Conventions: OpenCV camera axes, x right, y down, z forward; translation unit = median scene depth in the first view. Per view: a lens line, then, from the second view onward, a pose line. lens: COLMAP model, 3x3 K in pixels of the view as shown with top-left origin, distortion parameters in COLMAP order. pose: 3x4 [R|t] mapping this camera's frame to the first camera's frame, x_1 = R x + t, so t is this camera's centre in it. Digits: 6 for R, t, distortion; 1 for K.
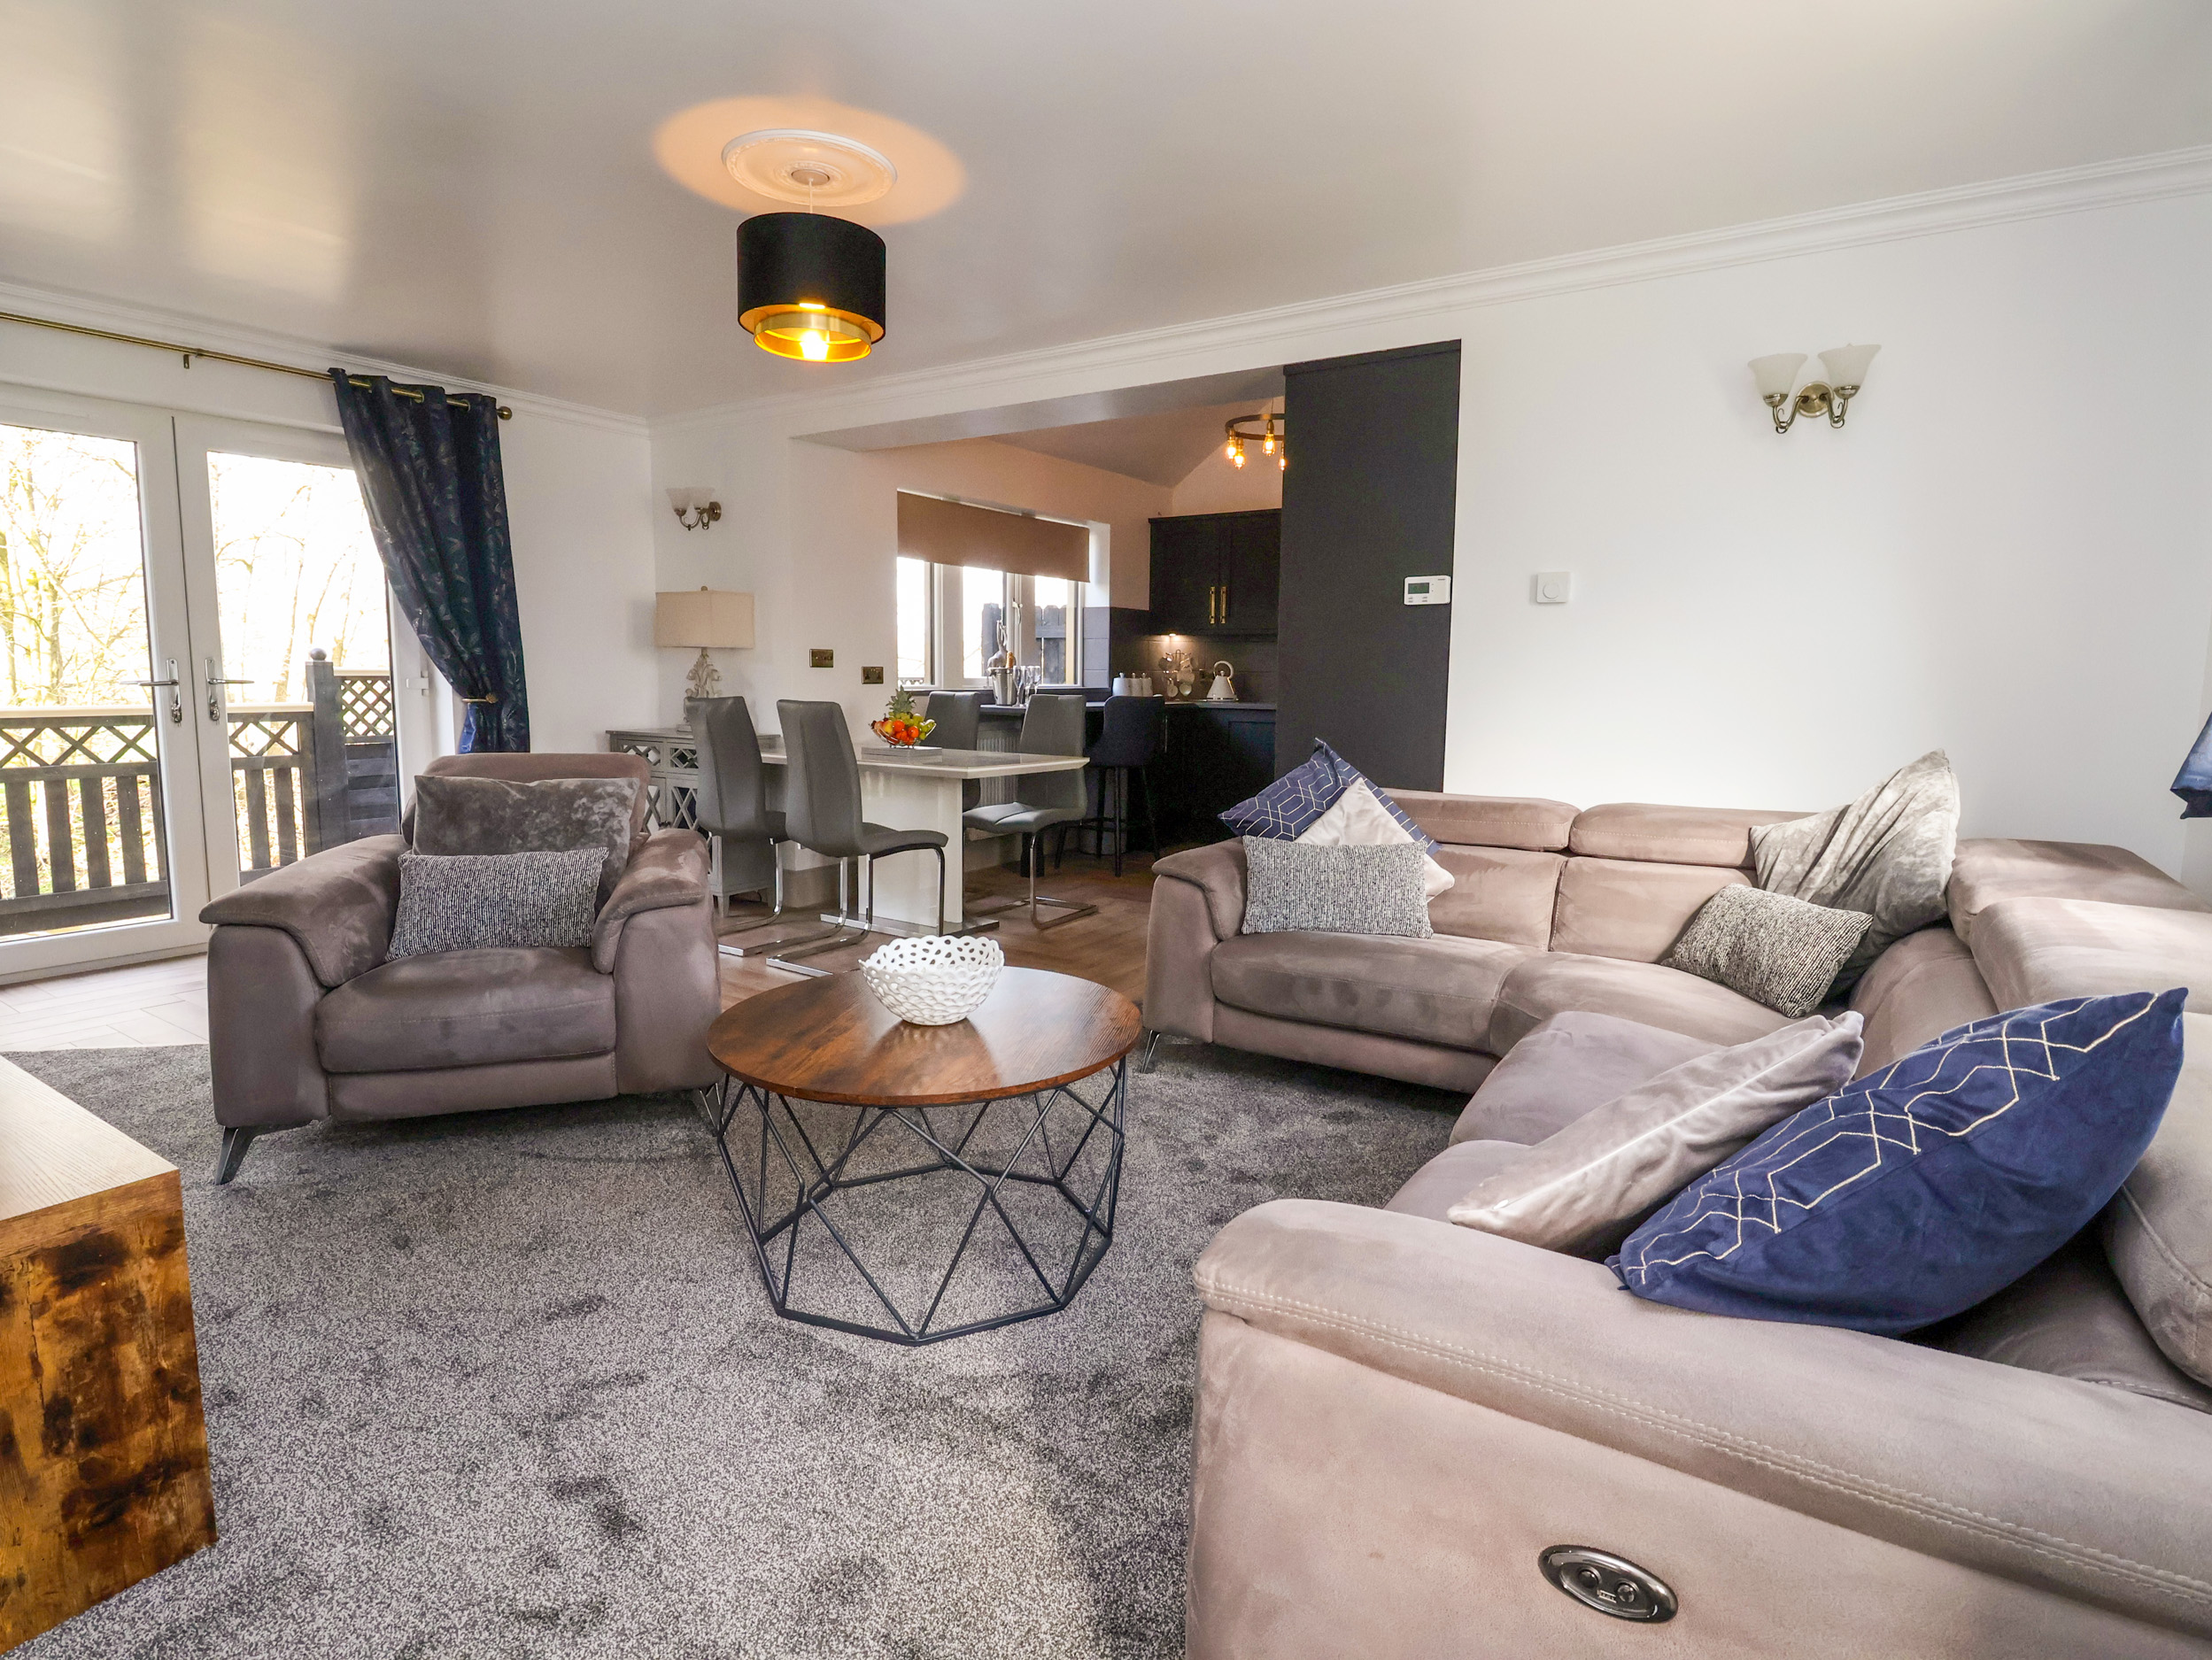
lens RADIAL K [[1155.0, 0, 1104.0], [0, 1155.0, 796.7], [0, 0, 1]] dist [-0.003549, -0.001337]
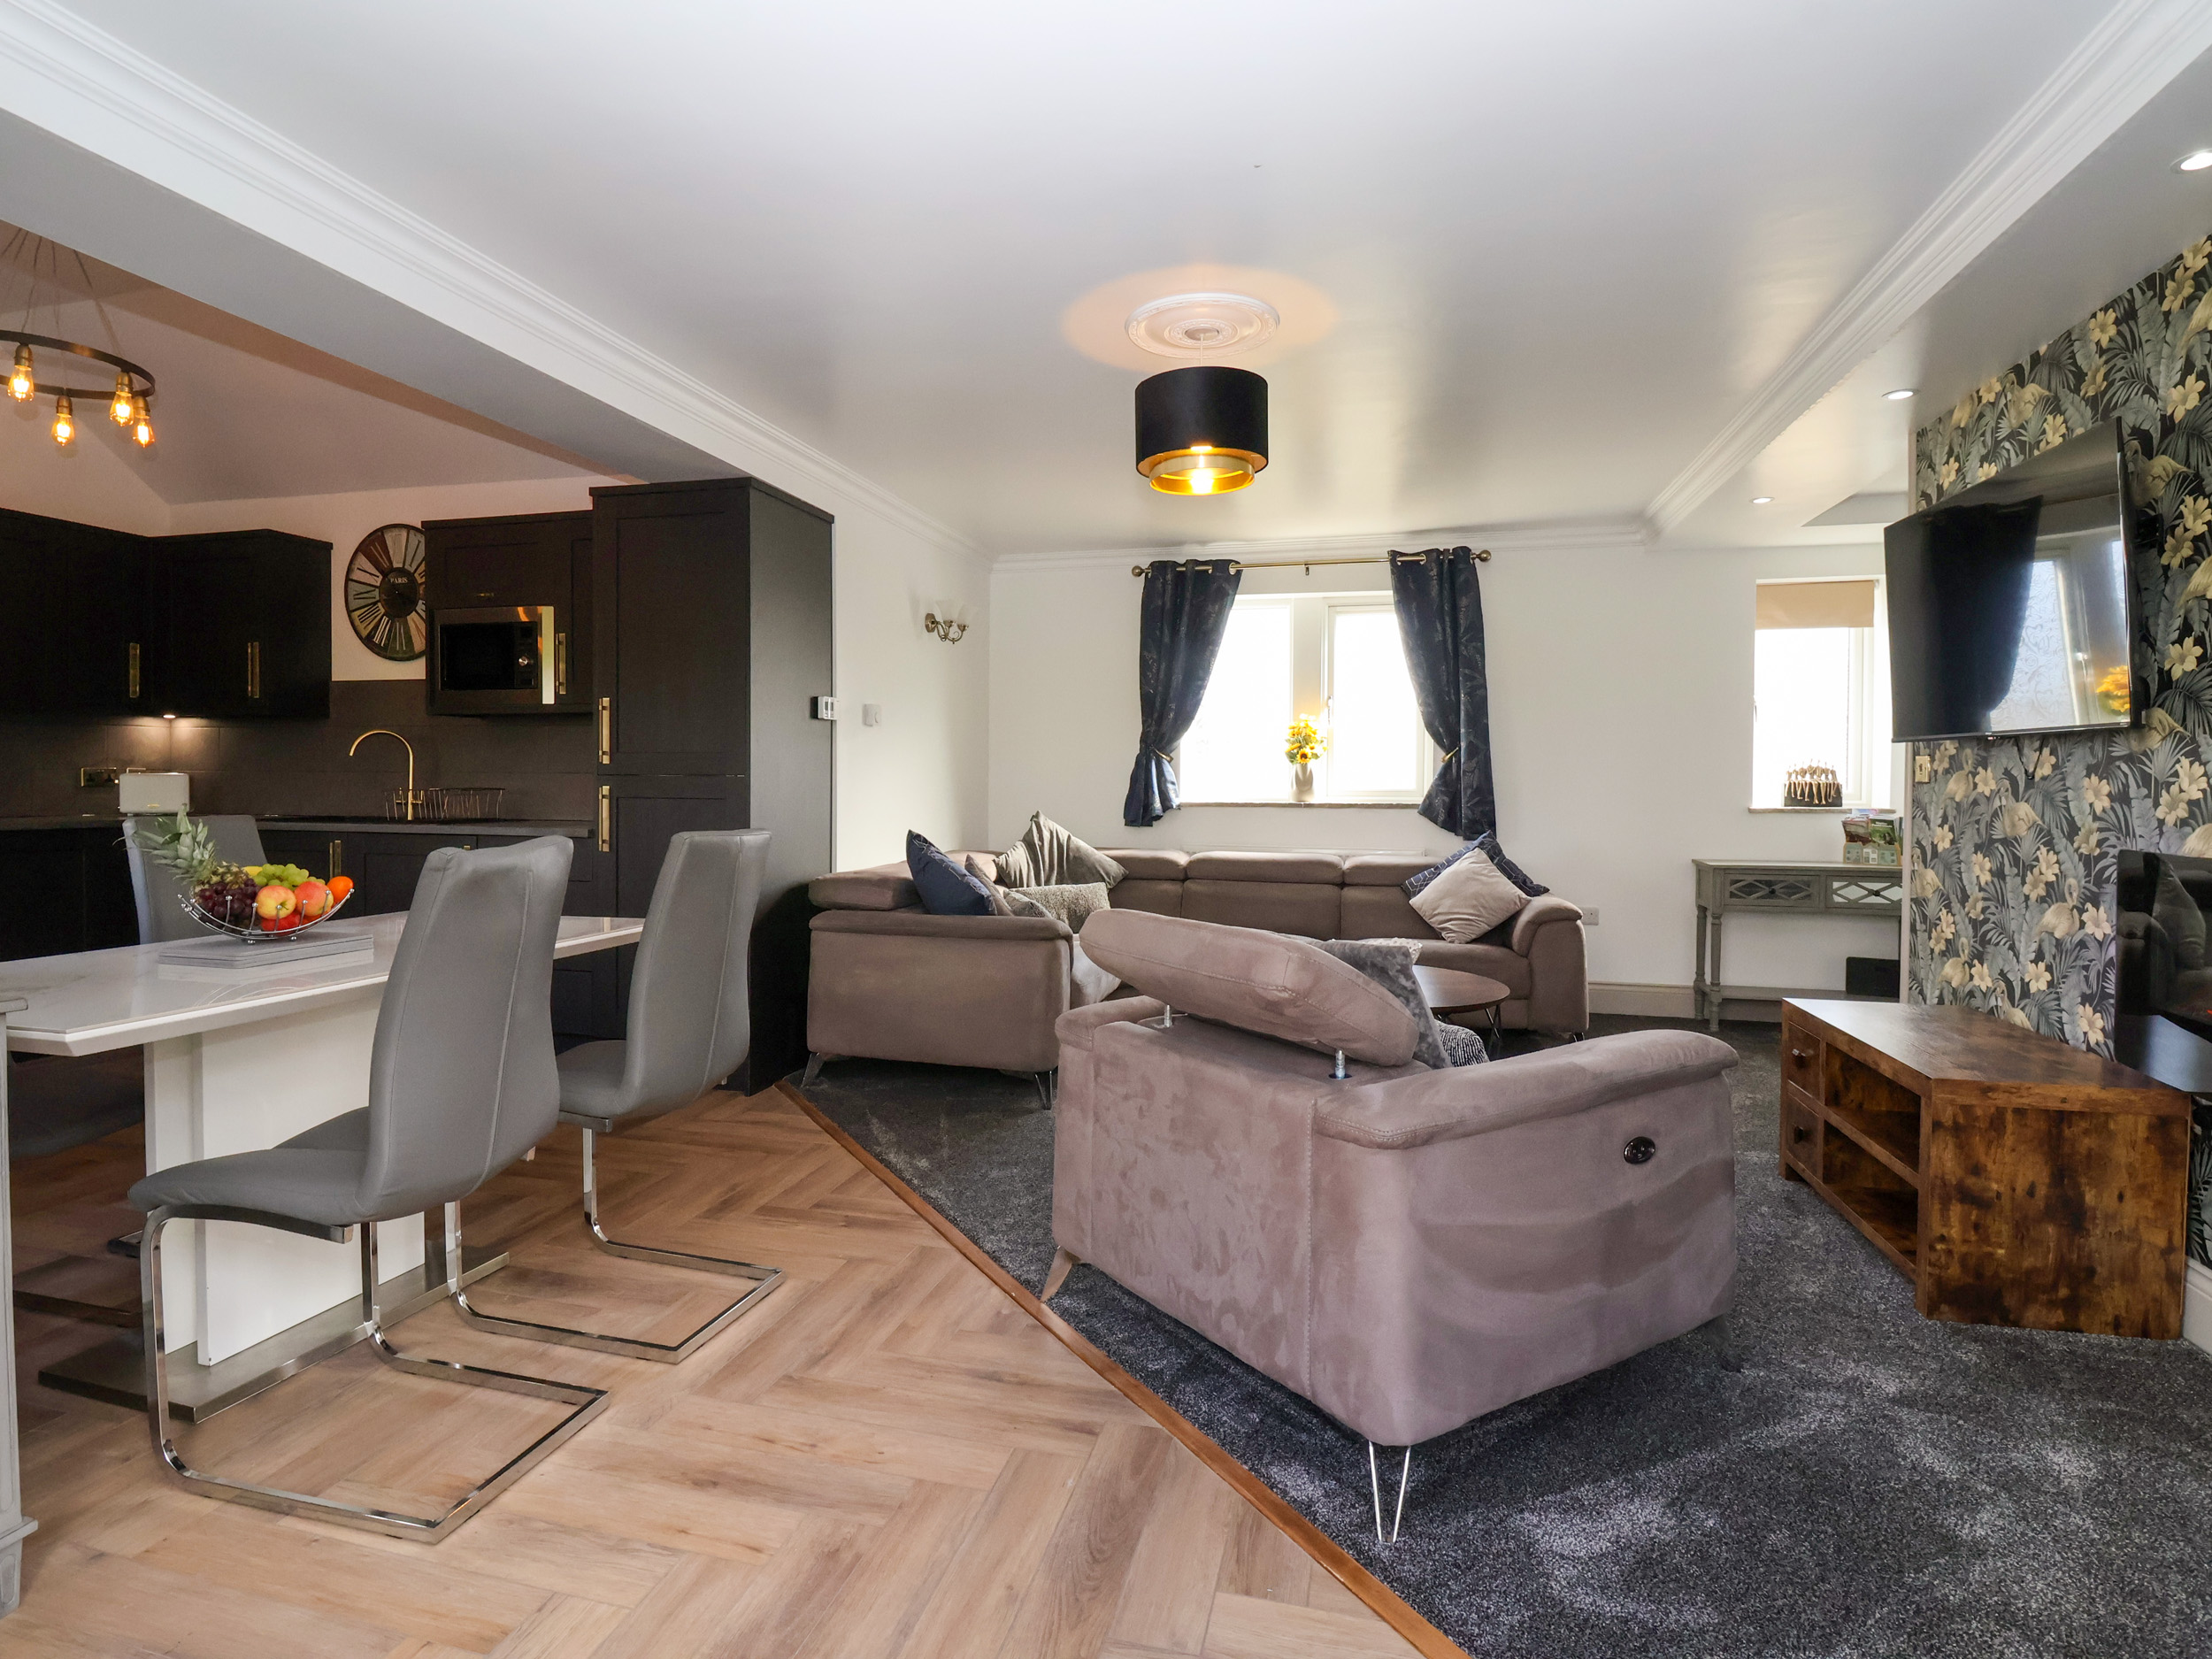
lens RADIAL K [[1132.1, 0, 1004.4], [0, 1132.1, 796.0], [0, 0, 1]] dist [0.034186, -0.000388]
pose [[-0.255034, -0.024891, 0.966612, -0.493209], [0.095970, 0.994081, 0.050919, -0.067256], [-0.962158, 0.105752, -0.251135, 0.592615]]
